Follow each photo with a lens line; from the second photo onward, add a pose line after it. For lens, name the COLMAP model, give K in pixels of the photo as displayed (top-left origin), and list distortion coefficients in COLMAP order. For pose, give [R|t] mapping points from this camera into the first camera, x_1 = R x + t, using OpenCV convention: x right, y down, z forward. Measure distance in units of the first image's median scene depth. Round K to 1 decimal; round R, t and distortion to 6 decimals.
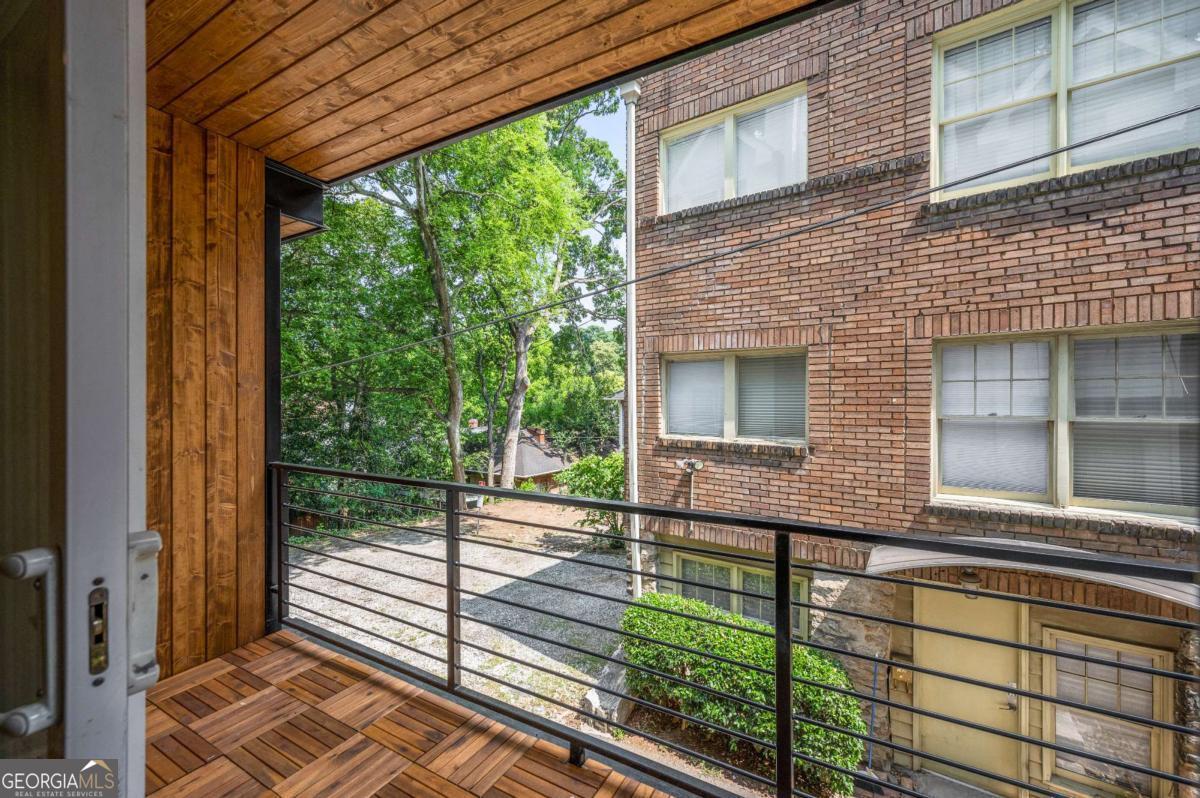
lens RADIAL K [[477.5, 0, 592.4], [0, 477.5, 406.4], [0, 0, 1]] dist [-0.000716, 0.000171]
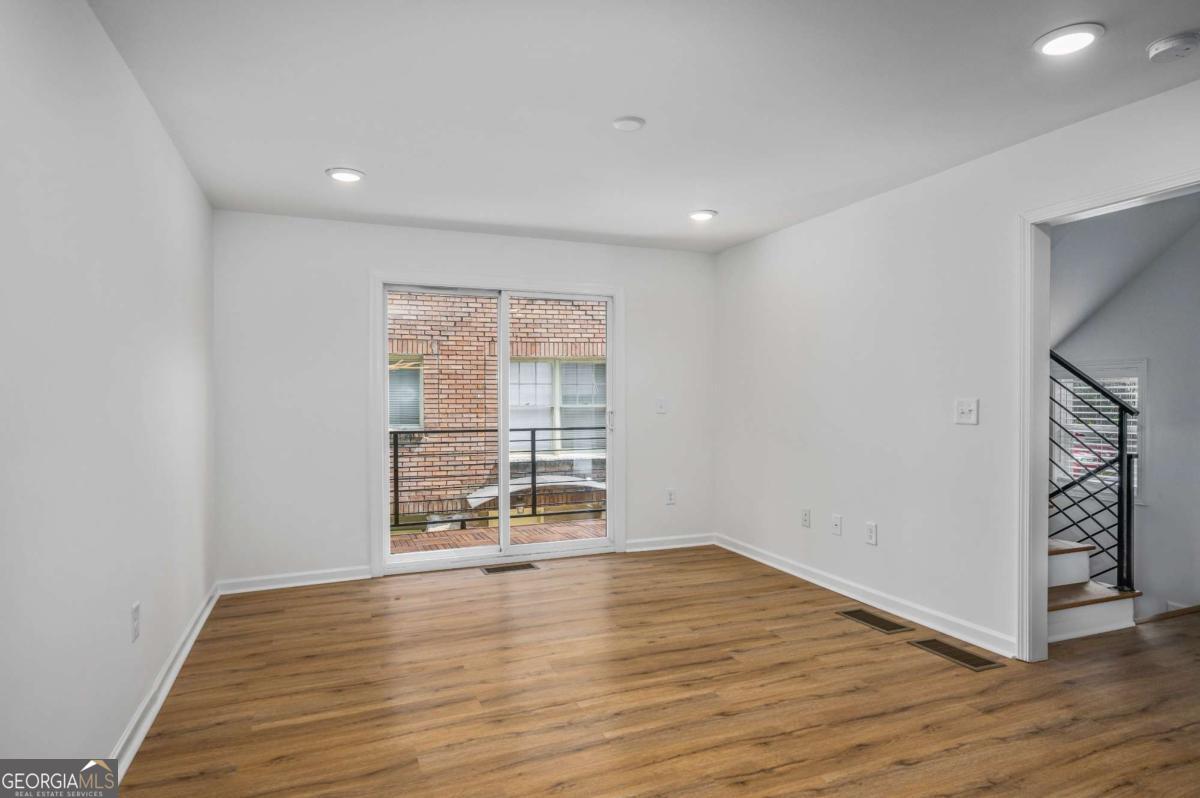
lens RADIAL K [[648.9, 0, 600.1], [0, 648.9, 401.2], [0, 0, 1]] dist [-0.002307, -0.001208]
pose [[0.629665, -0.007143, 0.776834, -0.661342], [0.007687, 0.999966, 0.002964, 0.001542], [-0.776828, 0.004105, 0.629699, -0.541900]]
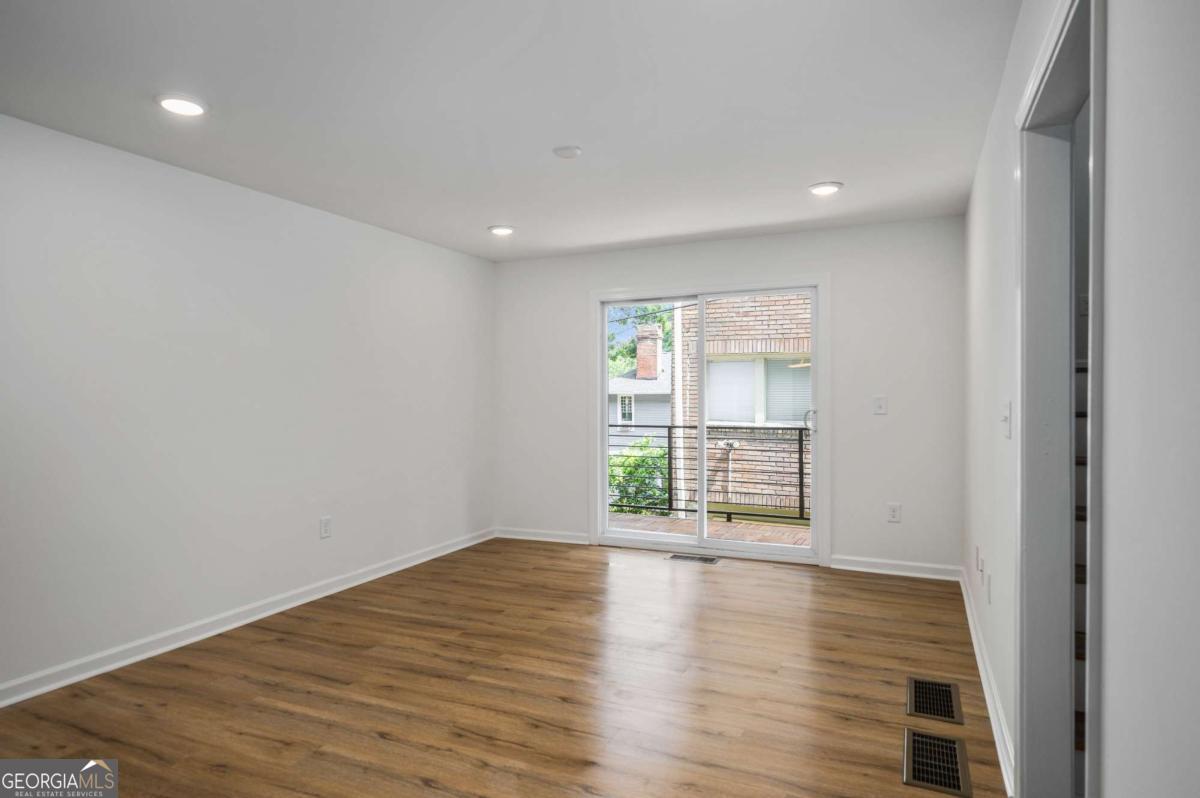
lens RADIAL K [[648.9, 0, 605.2], [0, 648.9, 399.4], [0, 0, 1]] dist [-0.002307, -0.001208]
pose [[0.995045, -0.005324, 0.099278, -0.330363], [0.005269, 0.999986, 0.000812, 0.000927], [-0.099281, -0.000285, 0.995059, -0.763502]]
